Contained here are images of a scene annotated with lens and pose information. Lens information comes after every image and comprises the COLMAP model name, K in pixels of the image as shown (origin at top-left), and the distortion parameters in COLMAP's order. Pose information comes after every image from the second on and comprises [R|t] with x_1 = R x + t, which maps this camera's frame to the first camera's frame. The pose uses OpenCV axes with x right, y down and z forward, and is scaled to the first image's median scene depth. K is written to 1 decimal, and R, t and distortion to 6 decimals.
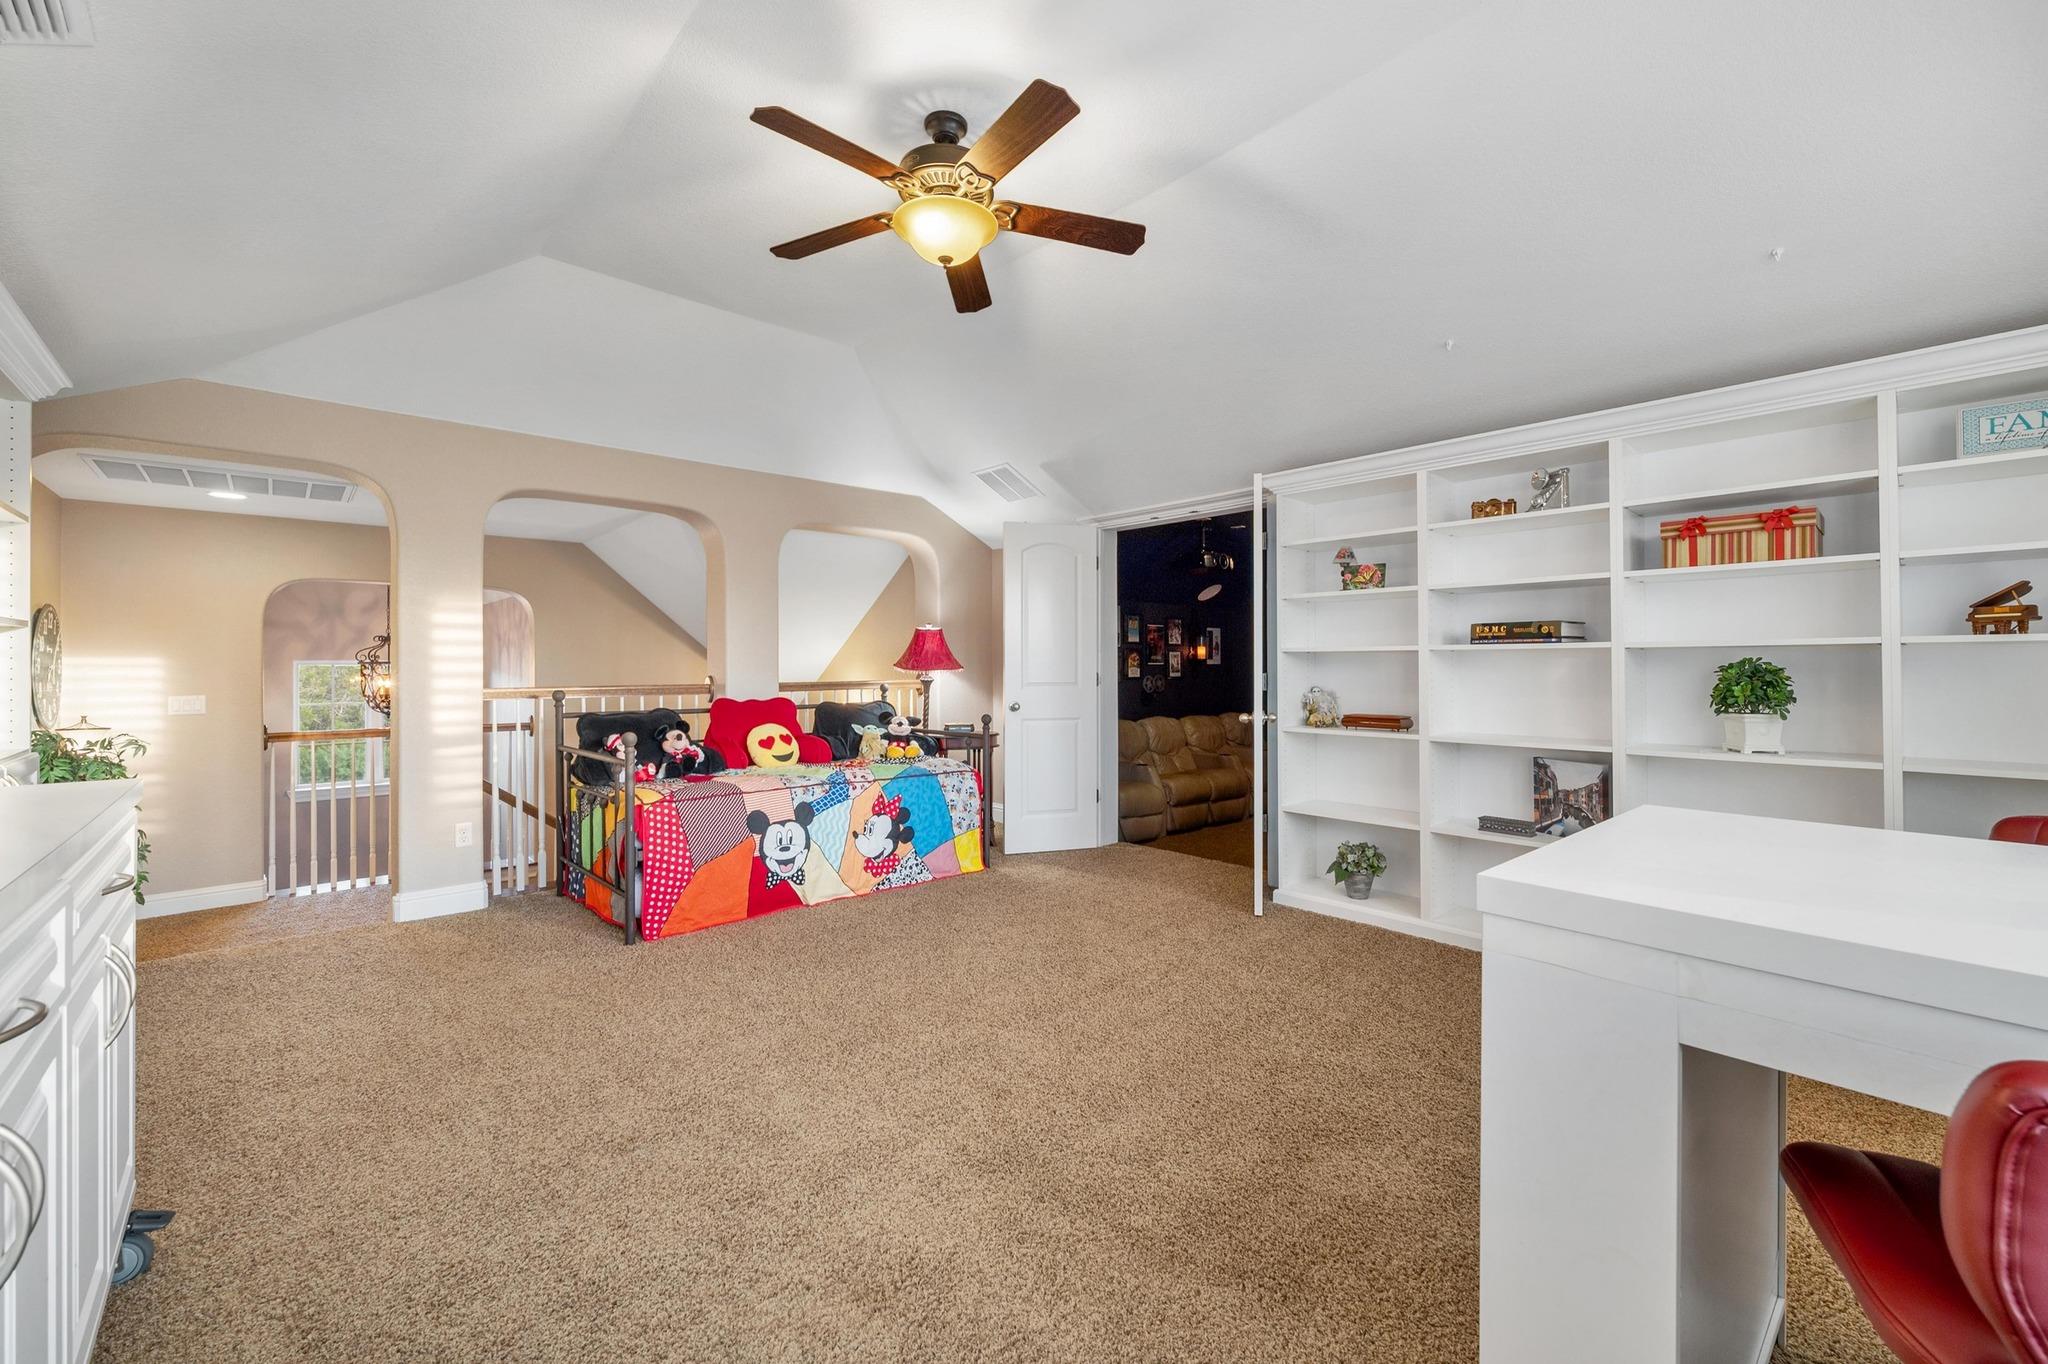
lens RADIAL K [[833.5, 0, 1018.1], [0, 833.5, 670.0], [0, 0, 1]] dist [-0.001199, -0.000063]
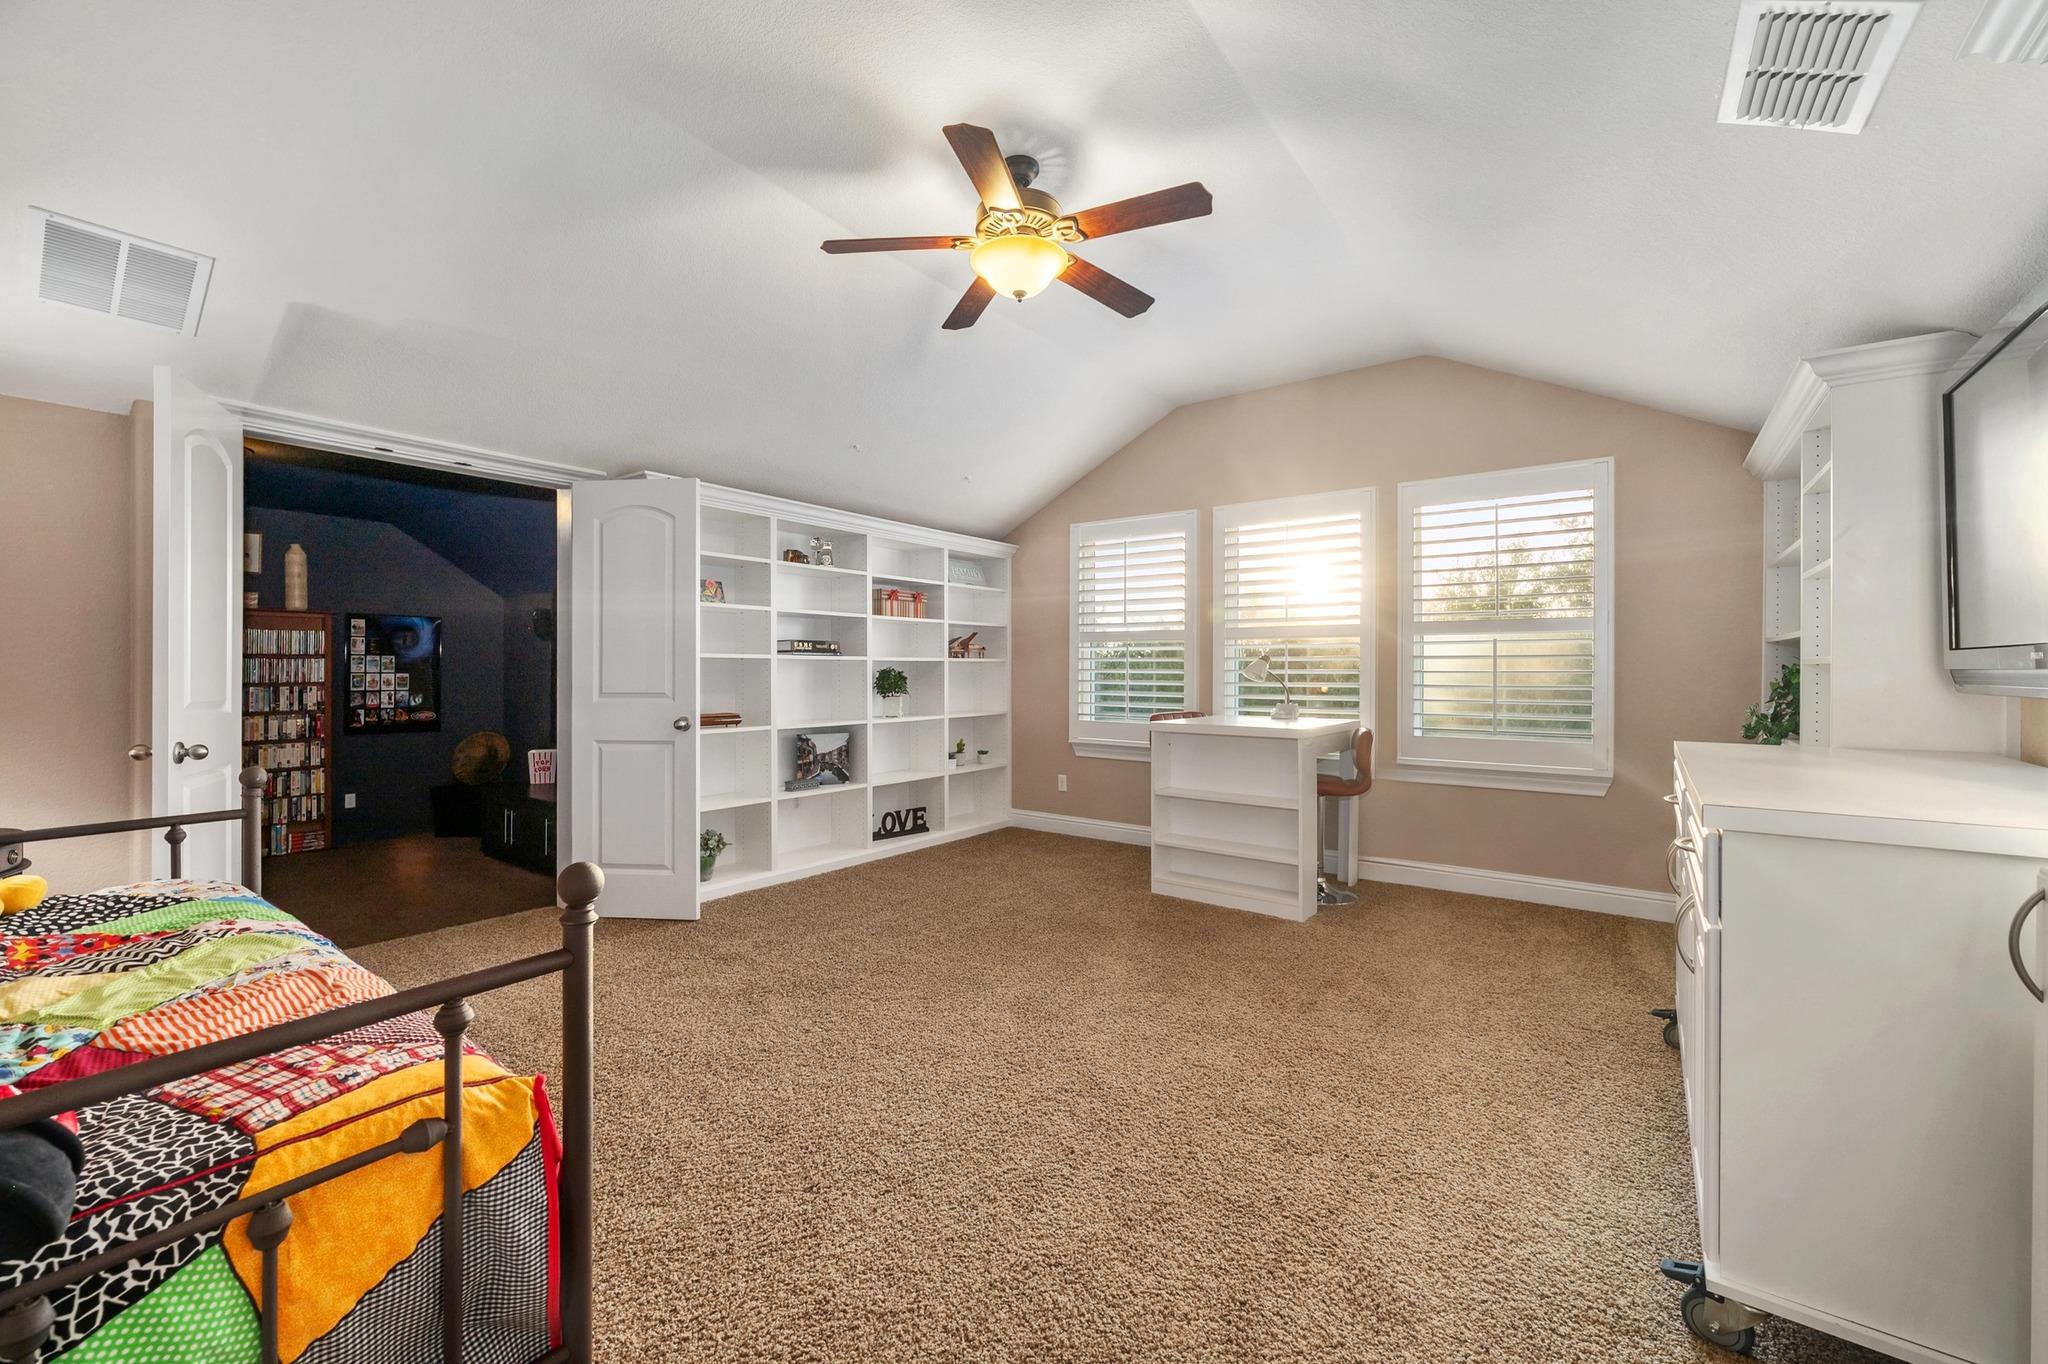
lens RADIAL K [[833.5, 0, 1019.9], [0, 833.5, 672.9], [0, 0, 1]] dist [-0.001199, -0.000063]
pose [[-0.189597, -0.001271, 0.981861, -0.900221], [0.002814, 0.999994, 0.001837, -0.003133], [-0.981858, 0.003112, -0.189592, 0.946960]]
